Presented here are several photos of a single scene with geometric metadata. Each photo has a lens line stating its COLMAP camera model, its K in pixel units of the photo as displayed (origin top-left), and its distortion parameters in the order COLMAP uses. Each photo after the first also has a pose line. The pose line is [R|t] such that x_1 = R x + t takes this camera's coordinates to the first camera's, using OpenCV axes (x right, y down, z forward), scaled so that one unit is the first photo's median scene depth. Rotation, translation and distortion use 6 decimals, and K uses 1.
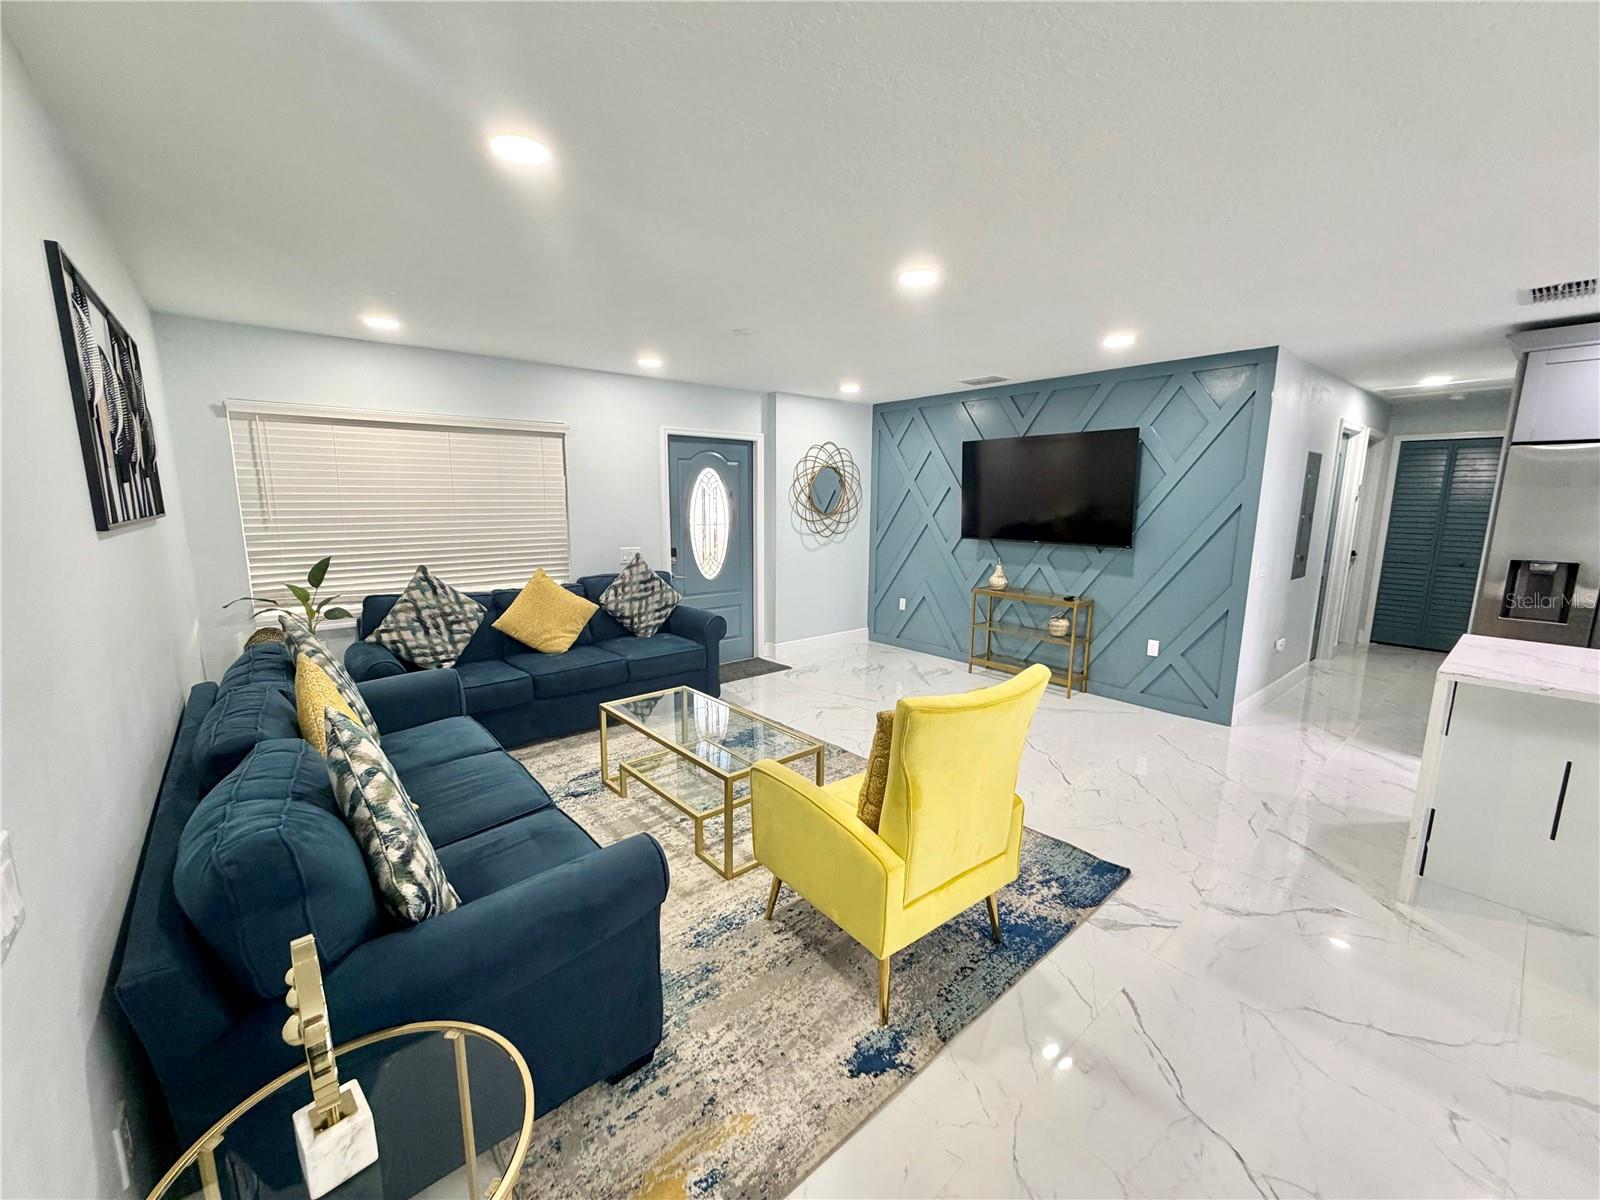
lens RADIAL K [[641.5, 0, 796.9], [0, 641.5, 602.5], [0, 0, 1]] dist [-0.000618, -0.000416]
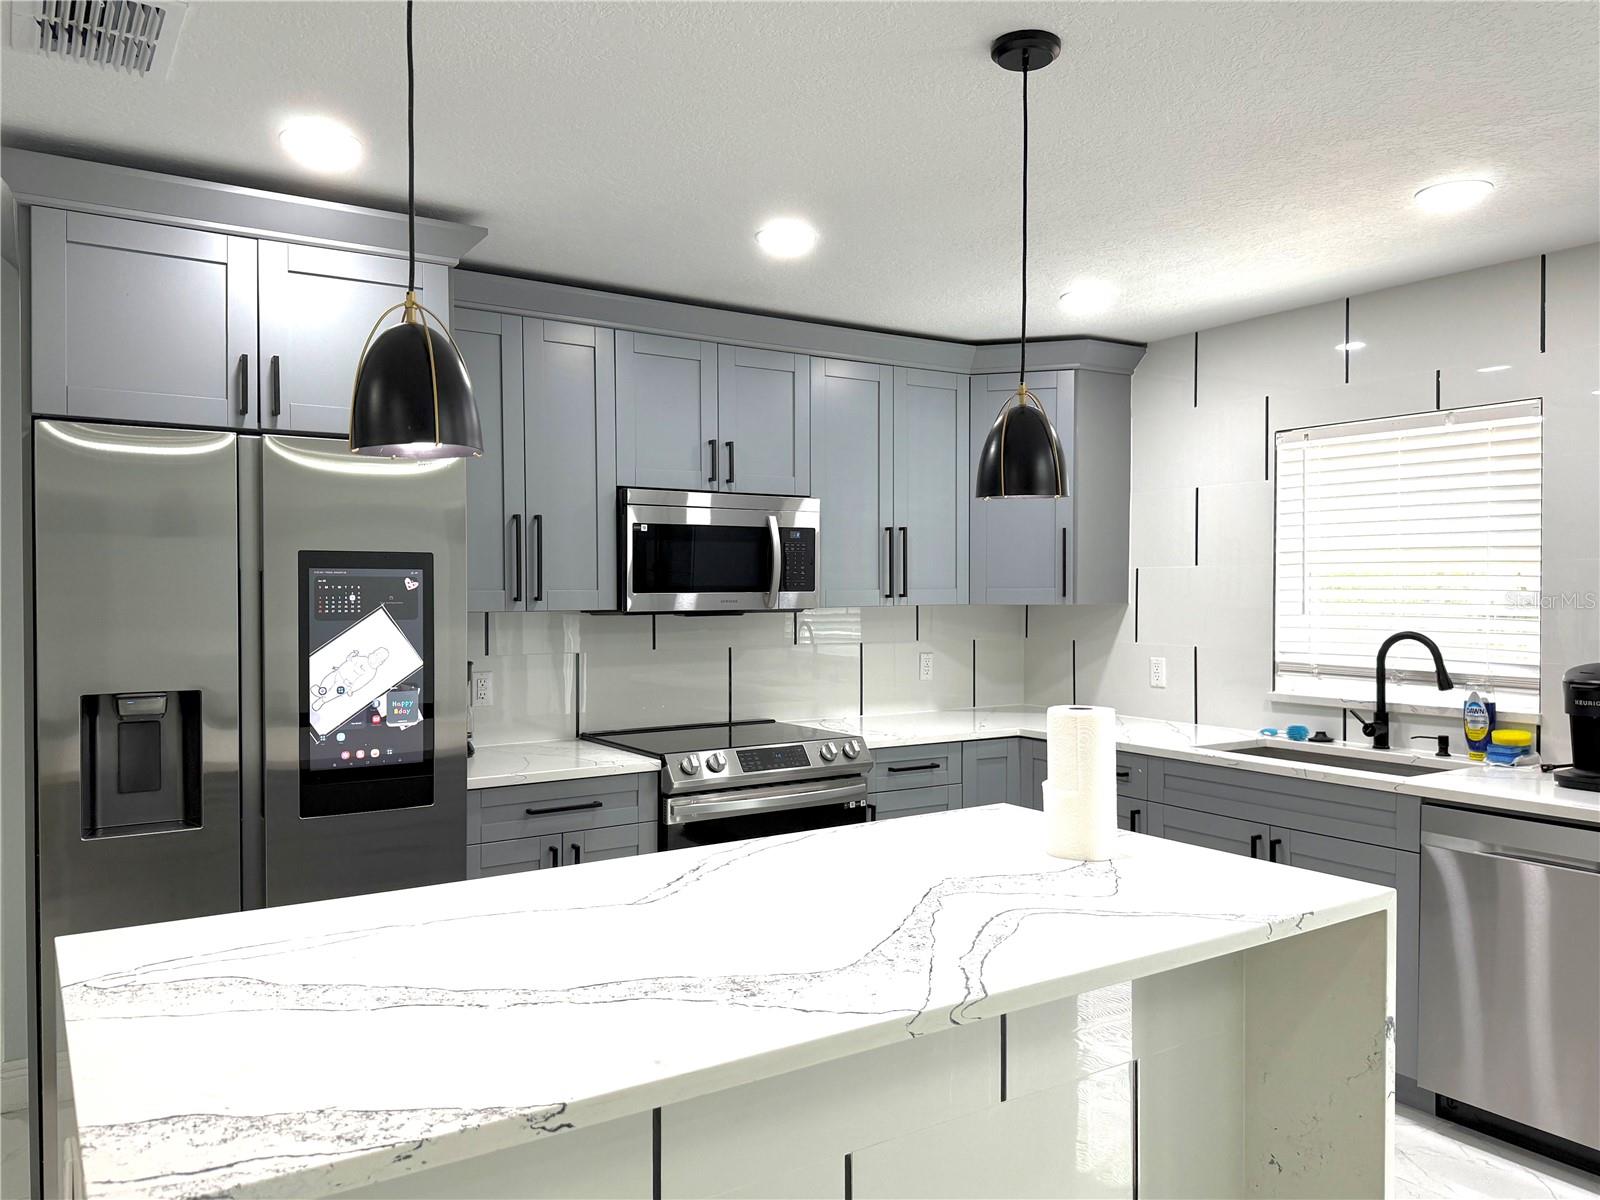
lens RADIAL K [[1172.2, 0, 796.5], [0, 1172.2, 610.0], [0, 0, 1]] dist [0.053088, -0.055722]
pose [[0.122720, -0.022586, 0.992184, 0.268207], [0.166763, 0.985995, 0.001819, -0.028942], [-0.978330, 0.165236, 0.124768, 0.285765]]
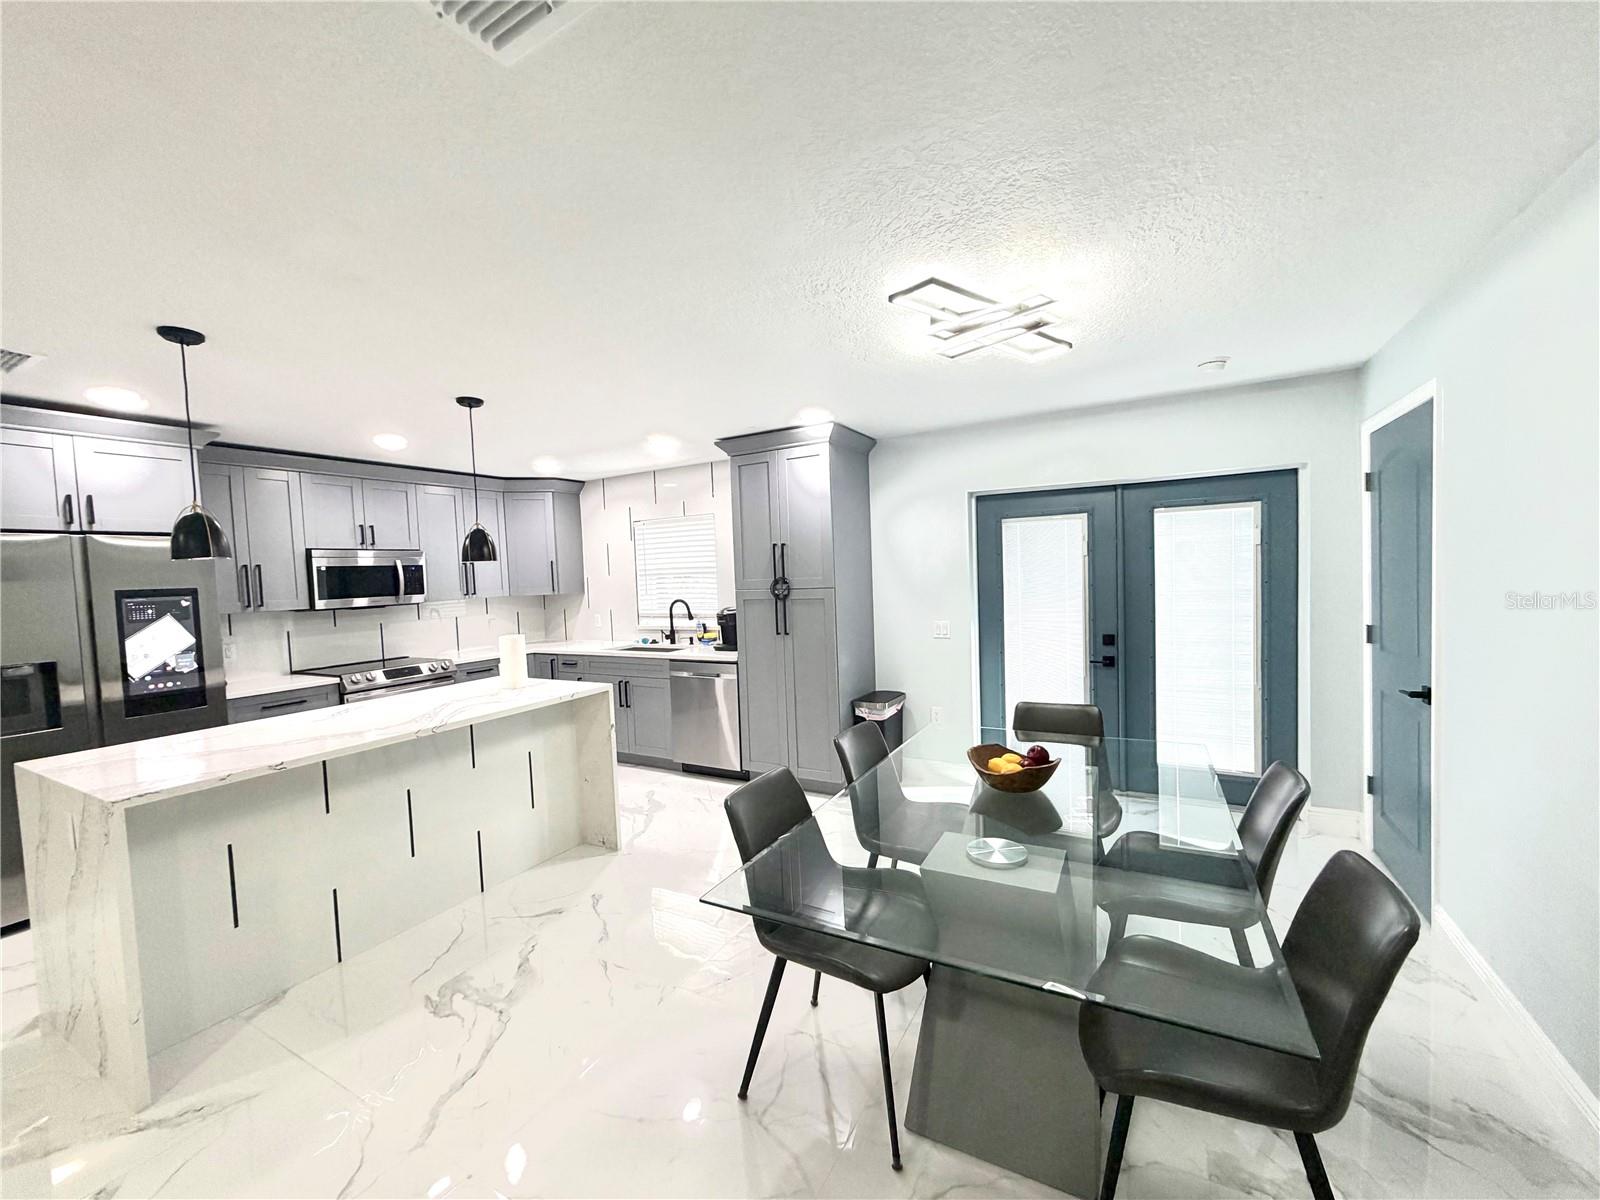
lens RADIAL K [[641.5, 0, 796.2], [0, 641.5, 605.3], [0, 0, 1]] dist [-0.000618, -0.000416]
pose [[-0.349204, -0.038745, 0.936245, -0.002868], [0.192581, 0.974849, 0.112172, -0.023155], [-0.917044, 0.219473, -0.332959, 0.189726]]
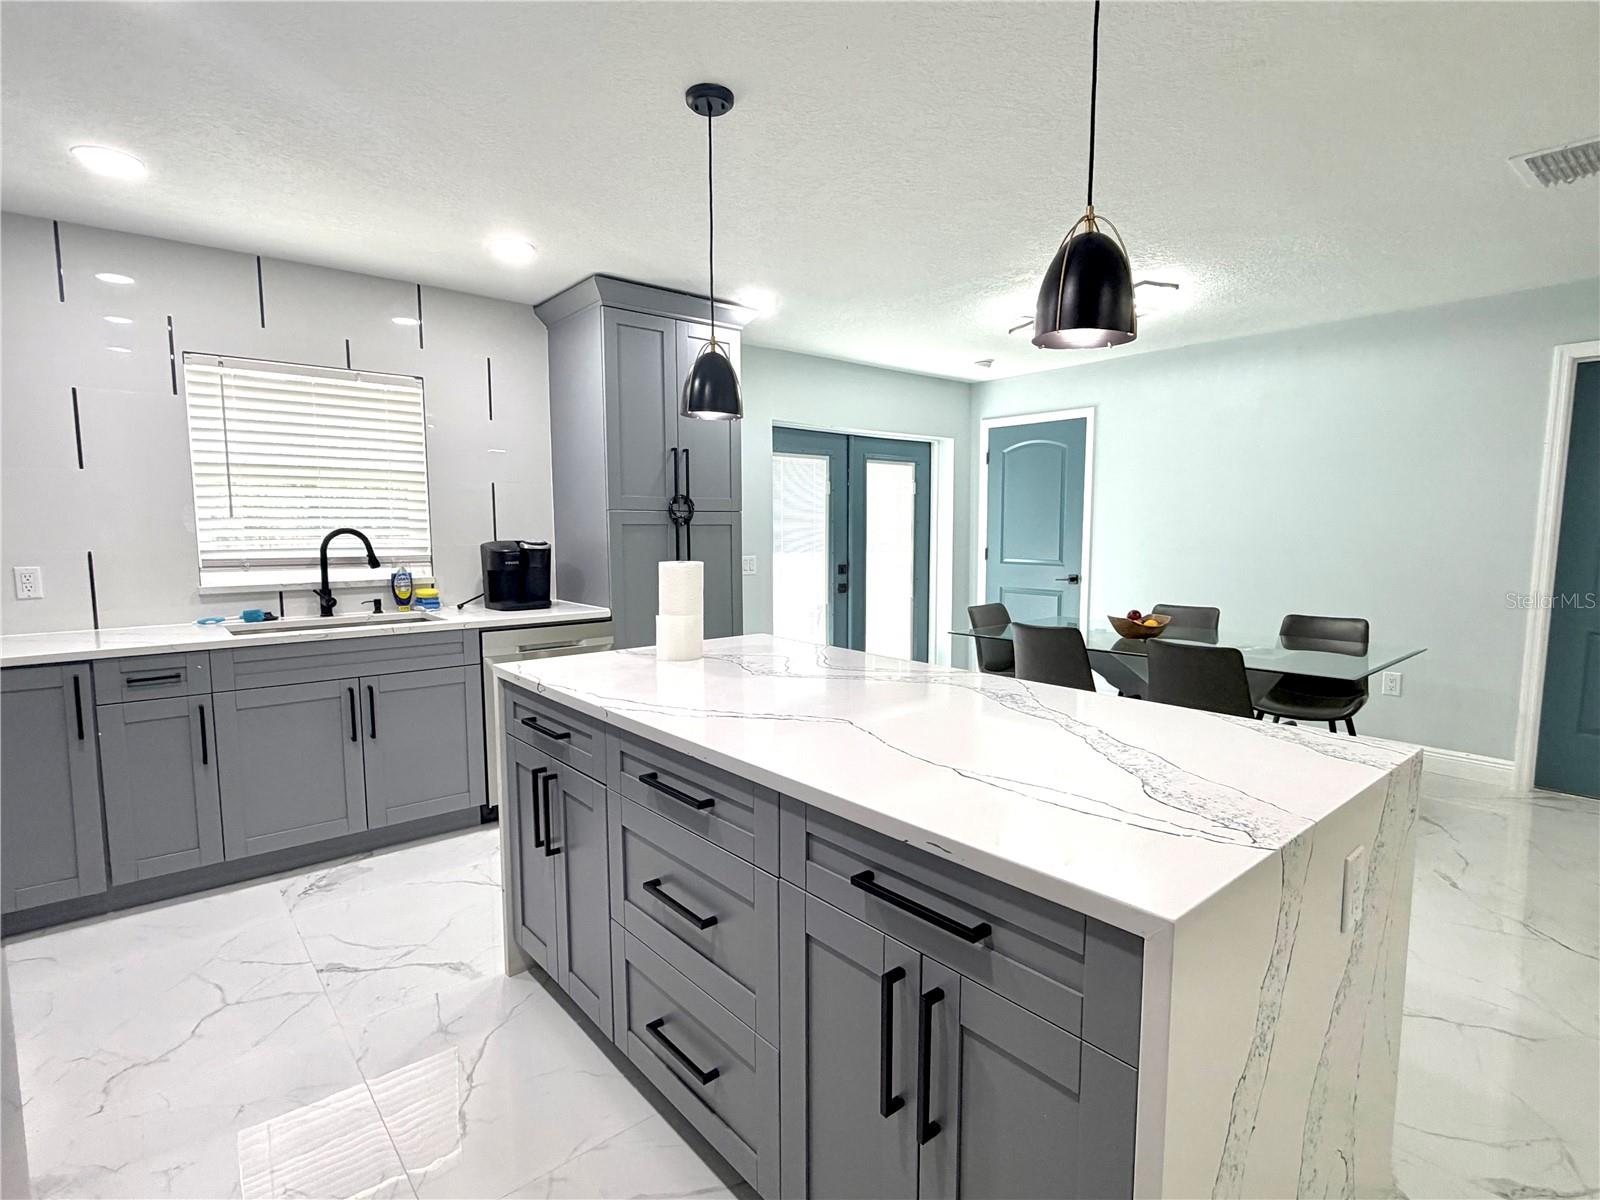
lens RADIAL K [[804.5, 0, 791.0], [0, 804.5, 611.5], [0, 0, 1]] dist [0.006315, 0.000230]
pose [[-0.999992, -0.002552, 0.003001, 0.639985], [-0.001641, 0.962429, 0.271529, -0.069193], [-0.003581, 0.271522, -0.962425, 0.673467]]
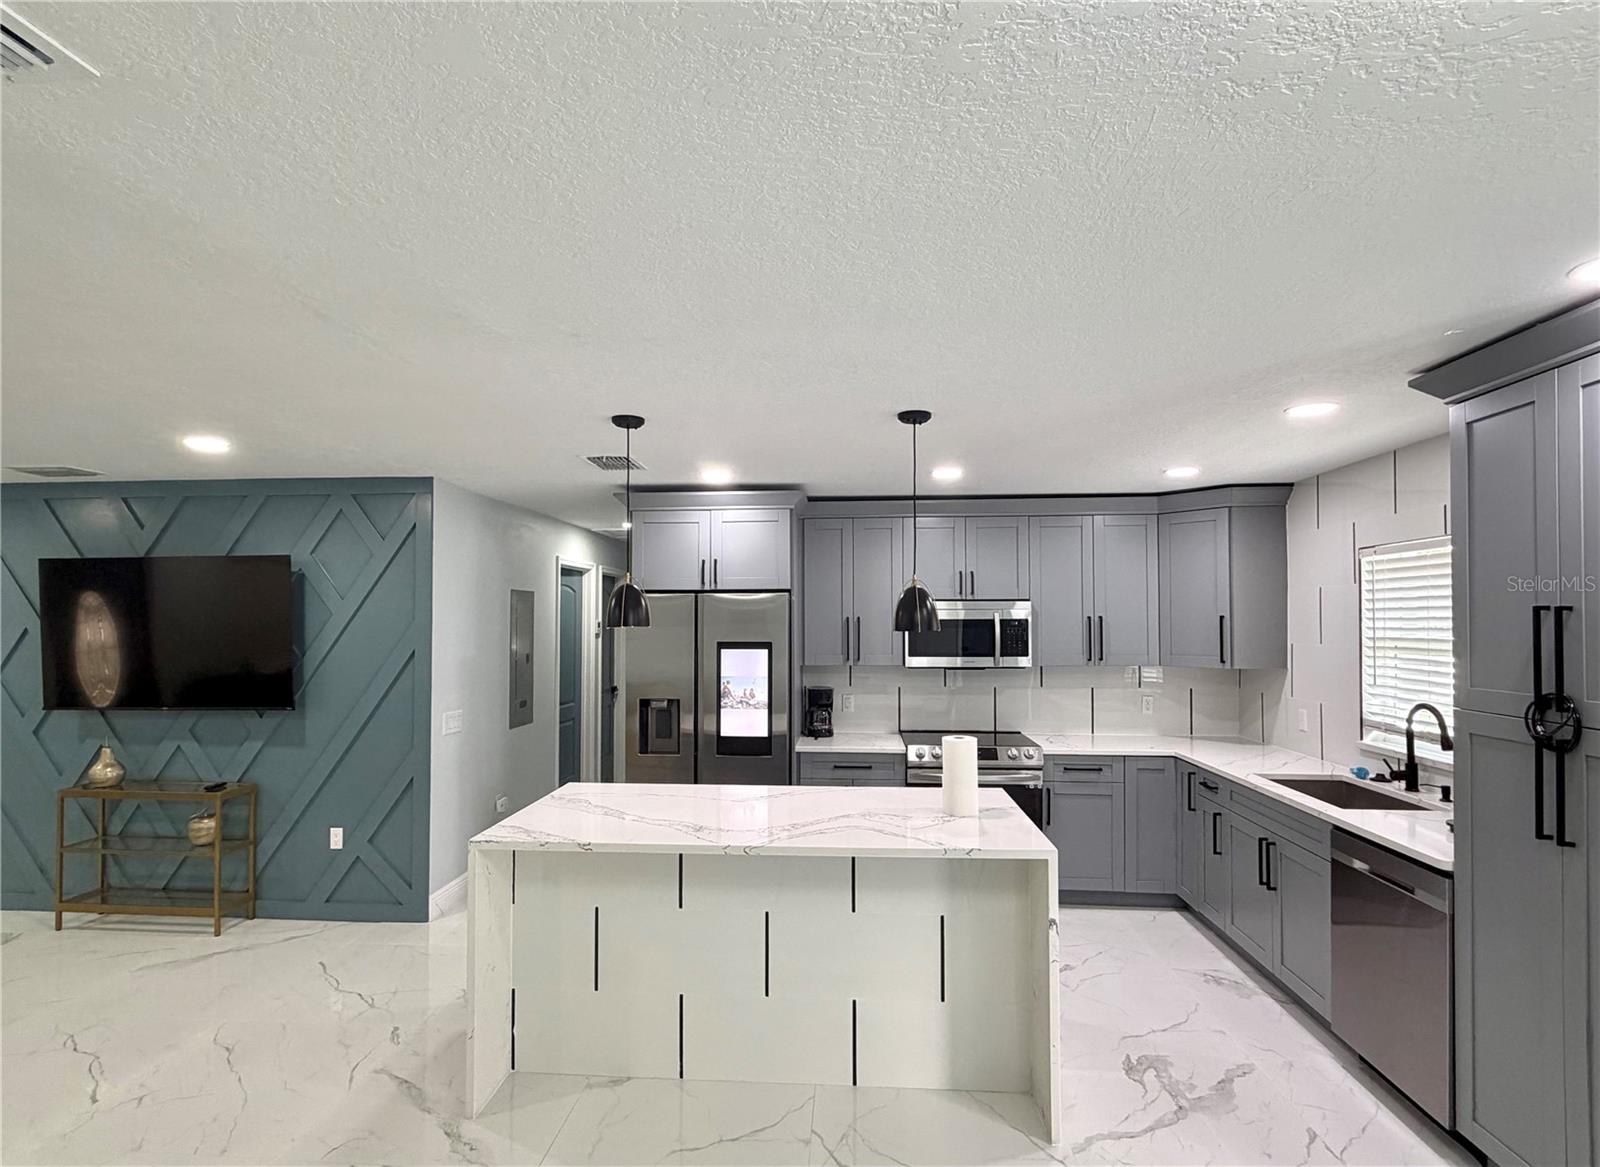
lens RADIAL K [[806.2, 0, 796.5], [0, 806.2, 606.3], [0, 0, 1]] dist [-0.000407, 0.000383]
pose [[0.698685, 0.009286, 0.715369, 0.217076], [0.122374, 0.983628, -0.132289, -0.005653], [-0.704885, 0.179971, 0.686110, -0.078510]]
